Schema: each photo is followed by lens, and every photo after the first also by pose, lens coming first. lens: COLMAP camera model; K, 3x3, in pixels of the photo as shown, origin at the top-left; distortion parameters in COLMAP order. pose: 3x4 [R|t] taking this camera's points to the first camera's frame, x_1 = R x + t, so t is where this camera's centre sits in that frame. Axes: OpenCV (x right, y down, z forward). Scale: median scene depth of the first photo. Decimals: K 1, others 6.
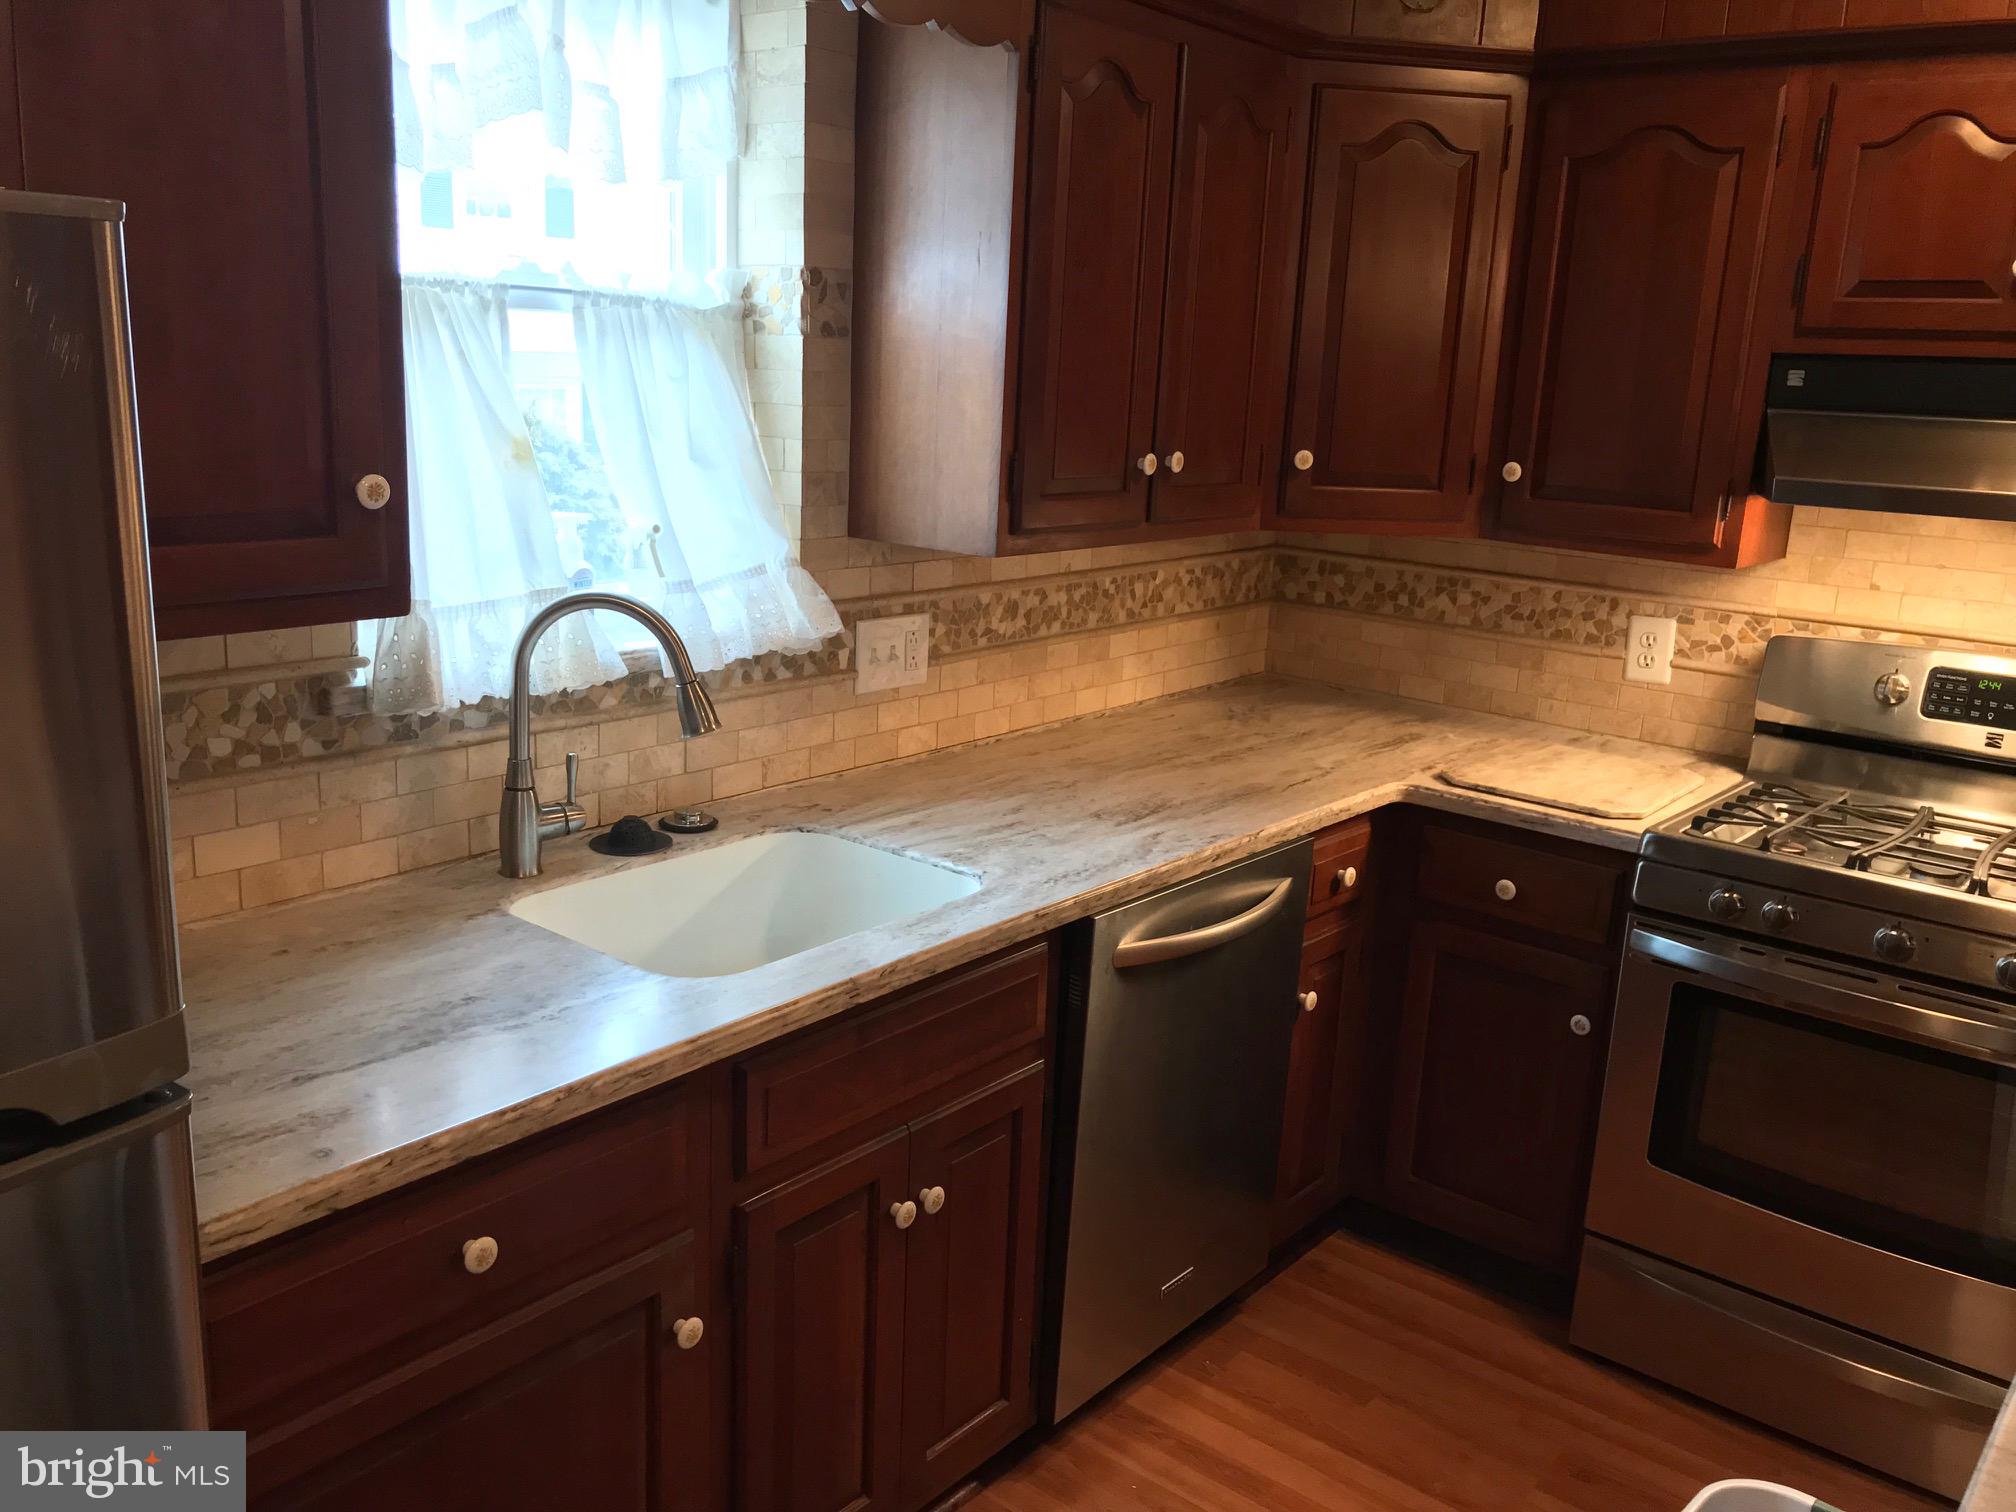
lens RADIAL K [[1652.3, 0, 999.1], [0, 1652.3, 753.6], [0, 0, 1]] dist [0.051514, -0.065144]
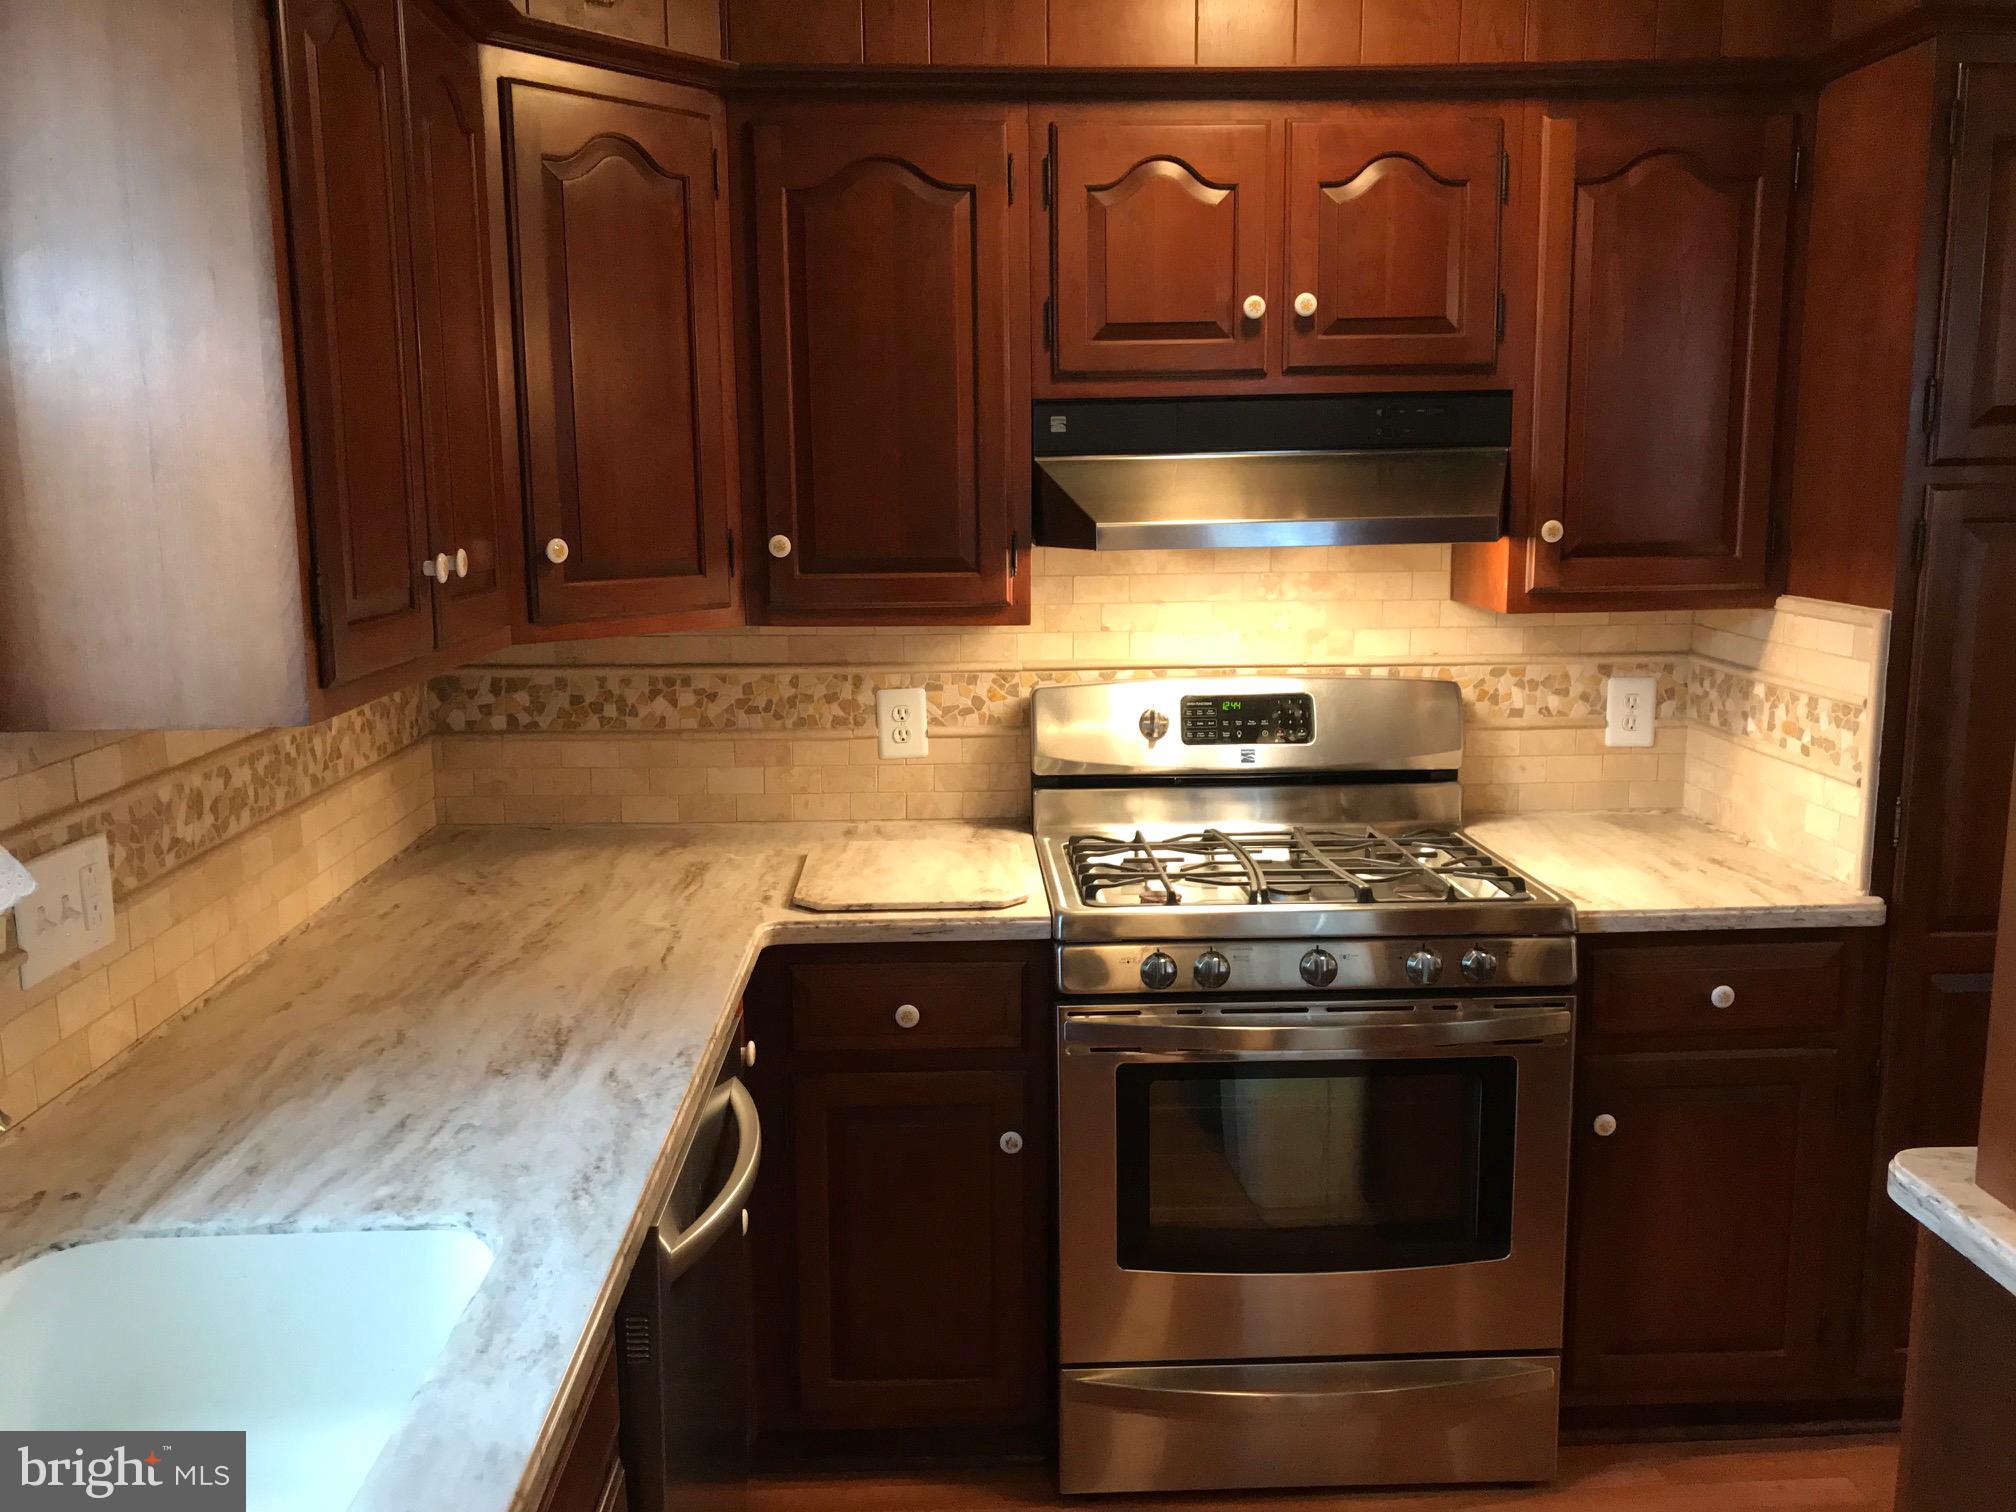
lens RADIAL K [[1652.3, 0, 1012.2], [0, 1652.3, 755.7], [0, 0, 1]] dist [0.051514, -0.065144]
pose [[0.741549, -0.163325, 0.650716, -0.193663], [0.199183, 0.979779, 0.018930, -0.056706], [-0.640650, 0.115574, 0.759085, 0.292847]]
